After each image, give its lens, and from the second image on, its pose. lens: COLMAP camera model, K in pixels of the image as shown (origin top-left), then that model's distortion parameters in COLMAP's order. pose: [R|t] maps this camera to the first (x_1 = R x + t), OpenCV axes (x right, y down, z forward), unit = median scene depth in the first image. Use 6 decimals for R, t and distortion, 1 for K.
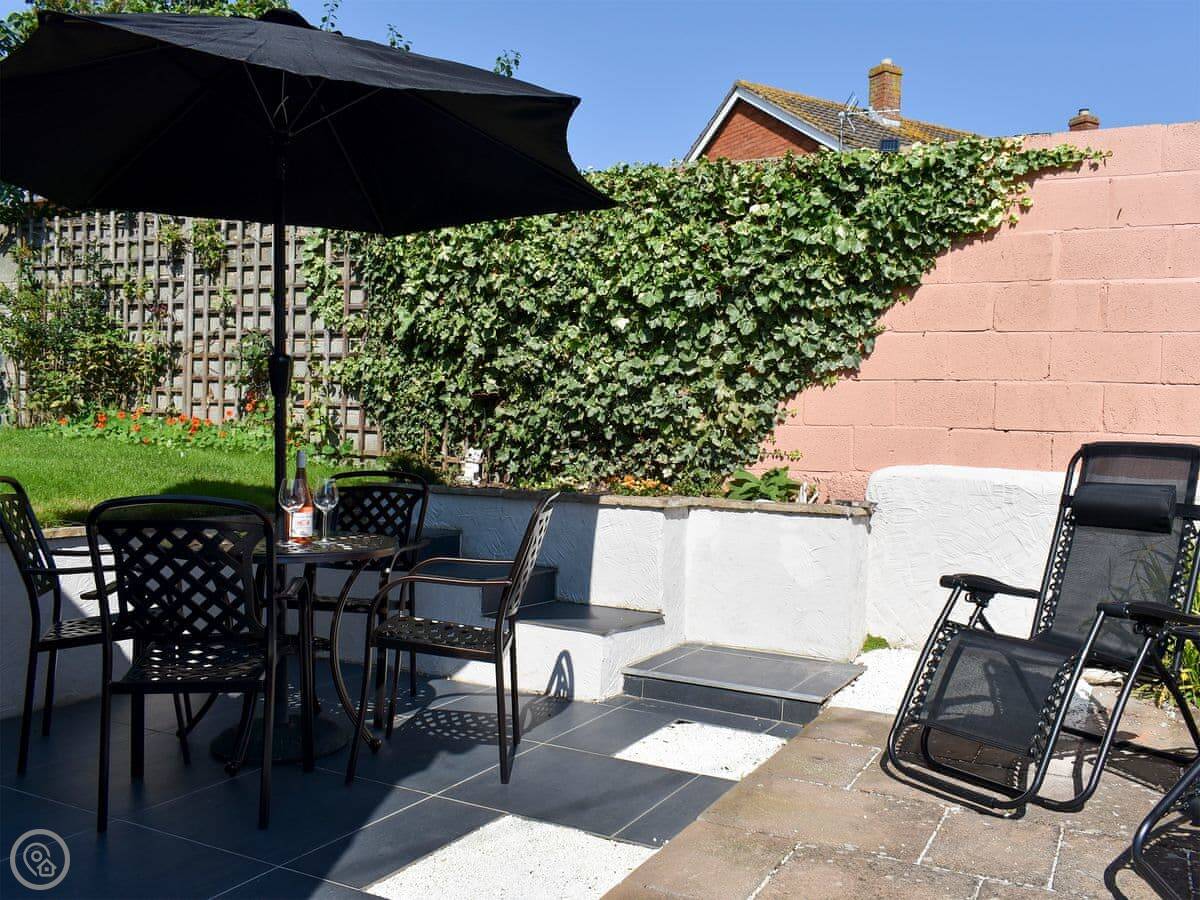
lens RADIAL K [[1047.1, 0, 624.2], [0, 1047.1, 435.2], [0, 0, 1]] dist [0.001642, 0.005075]
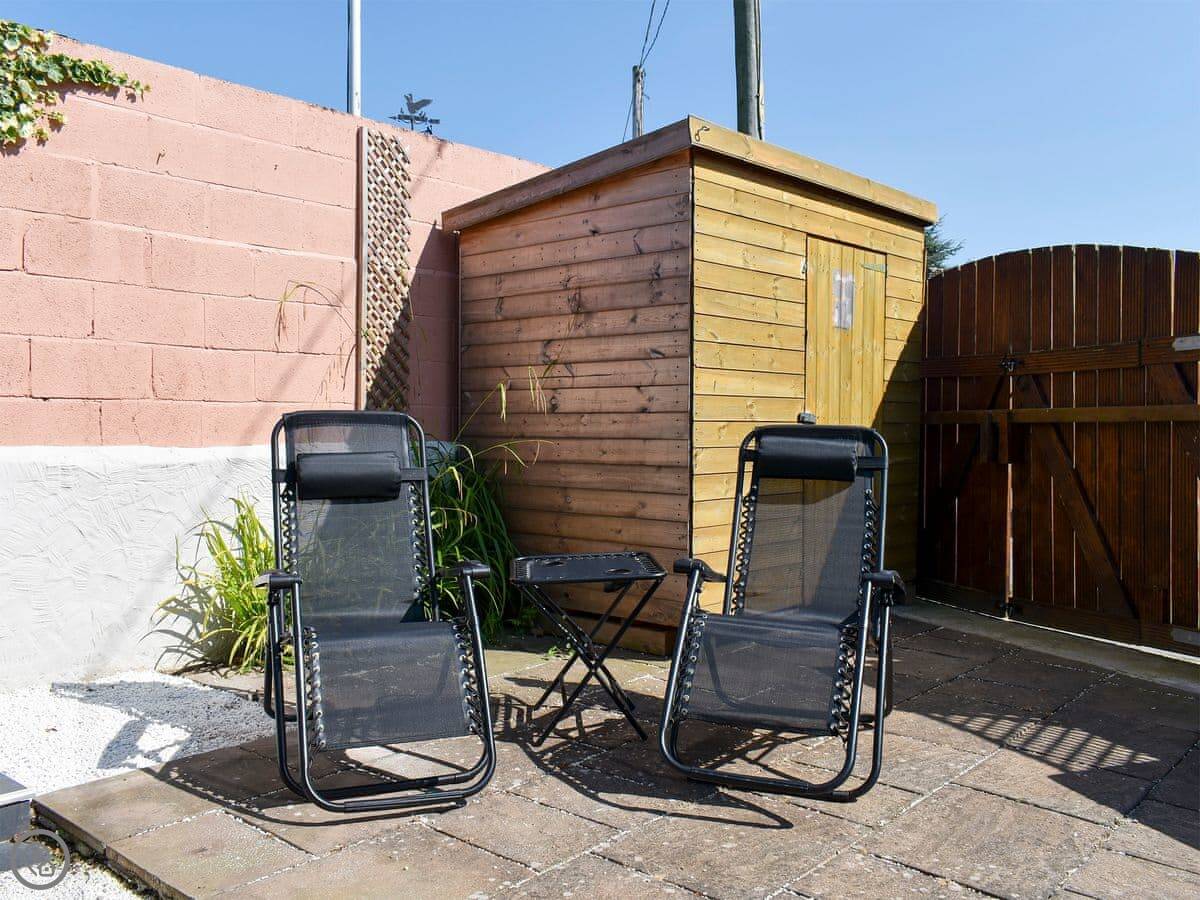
lens RADIAL K [[1047.1, 0, 624.2], [0, 1047.1, 435.2], [0, 0, 1]] dist [0.001642, 0.005075]
pose [[0.252352, -0.046910, 0.966498, -0.390381], [0.006703, 0.998885, 0.046731, -0.013870], [-0.967612, -0.005314, 0.252385, 0.469572]]
